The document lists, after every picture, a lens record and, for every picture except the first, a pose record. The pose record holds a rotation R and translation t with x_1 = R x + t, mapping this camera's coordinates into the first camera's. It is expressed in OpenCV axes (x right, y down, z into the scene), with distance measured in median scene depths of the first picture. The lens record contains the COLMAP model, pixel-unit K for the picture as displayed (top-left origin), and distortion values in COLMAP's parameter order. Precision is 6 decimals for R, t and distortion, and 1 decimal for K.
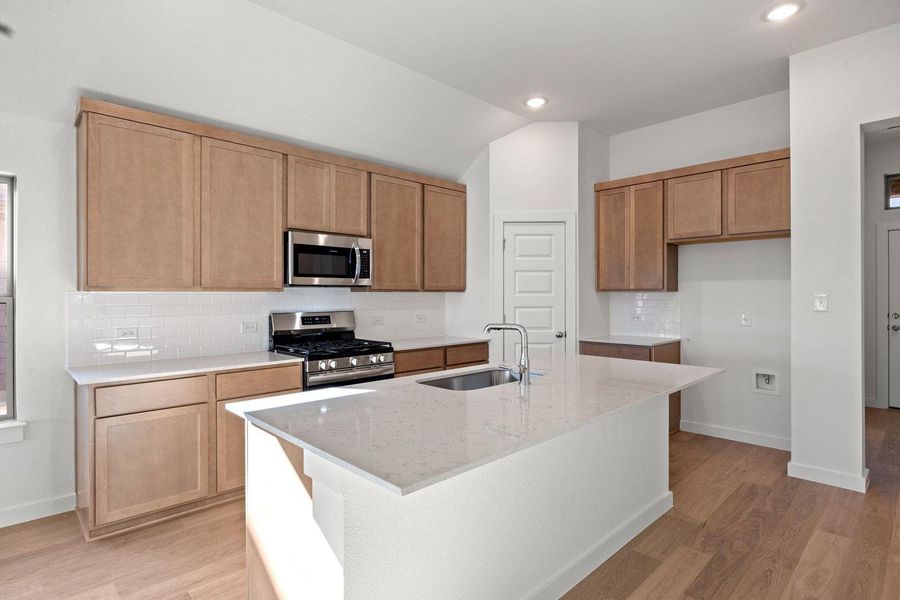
lens RADIAL K [[476.6, 0, 452.5], [0, 476.6, 296.9], [0, 0, 1]] dist [-0.005957, 0.000005]
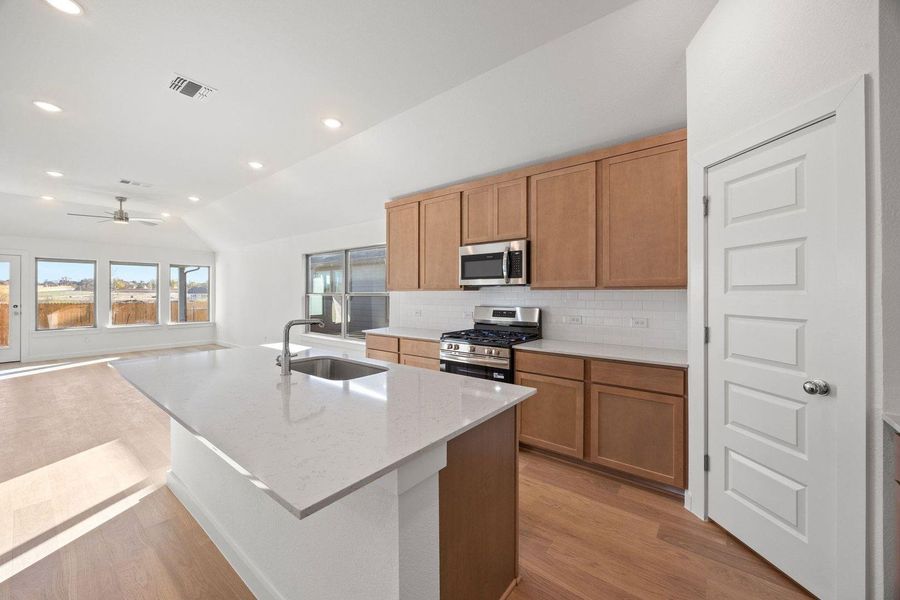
lens RADIAL K [[343.3, 0, 450.7], [0, 343.3, 291.7], [0, 0, 1]] dist [-0.001234, -0.000272]
pose [[0.127317, -0.000892, -0.991862, 0.529216], [0.000512, 1.000000, -0.000834, -0.006448], [0.991862, -0.000401, 0.127318, 0.697518]]
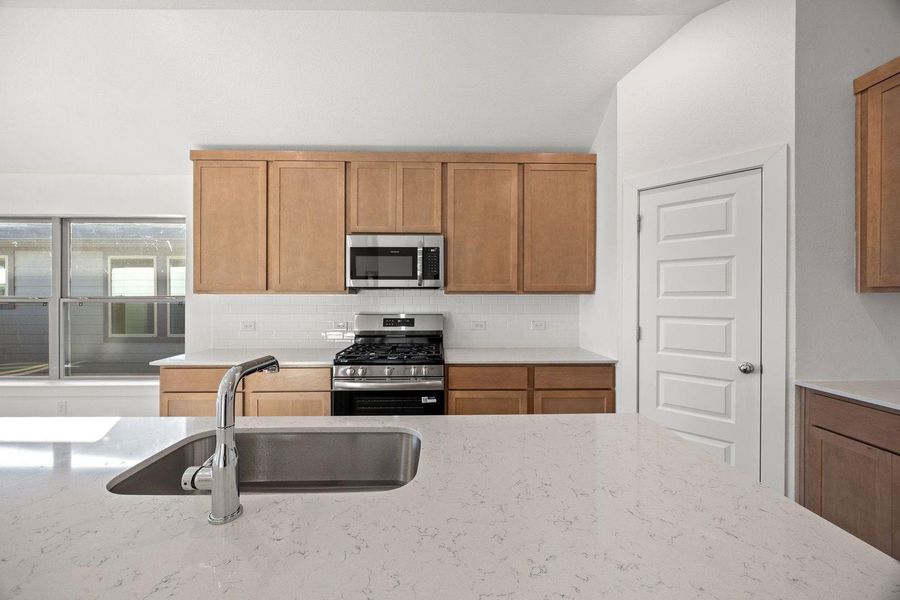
lens RADIAL K [[343.3, 0, 446.6], [0, 343.3, 298.4], [0, 0, 1]] dist [-0.001234, -0.000272]
pose [[0.729284, 0.004765, -0.684194, 0.265868], [-0.004388, 0.999988, 0.002287, -0.003658], [0.684197, 0.001334, 0.729296, 0.499290]]
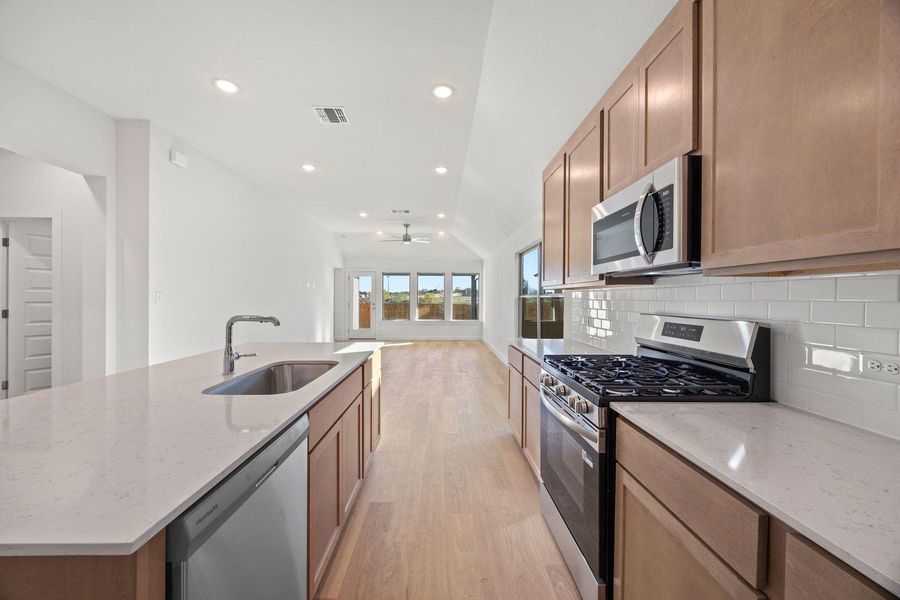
lens RADIAL K [[343.3, 0, 447.6], [0, 343.3, 298.9], [0, 0, 1]] dist [-0.001234, -0.000272]
pose [[-0.679948, 0.003020, -0.733254, 0.195678], [-0.000914, 0.999987, 0.004966, 0.007649], [0.733260, 0.004046, -0.679937, 0.996296]]
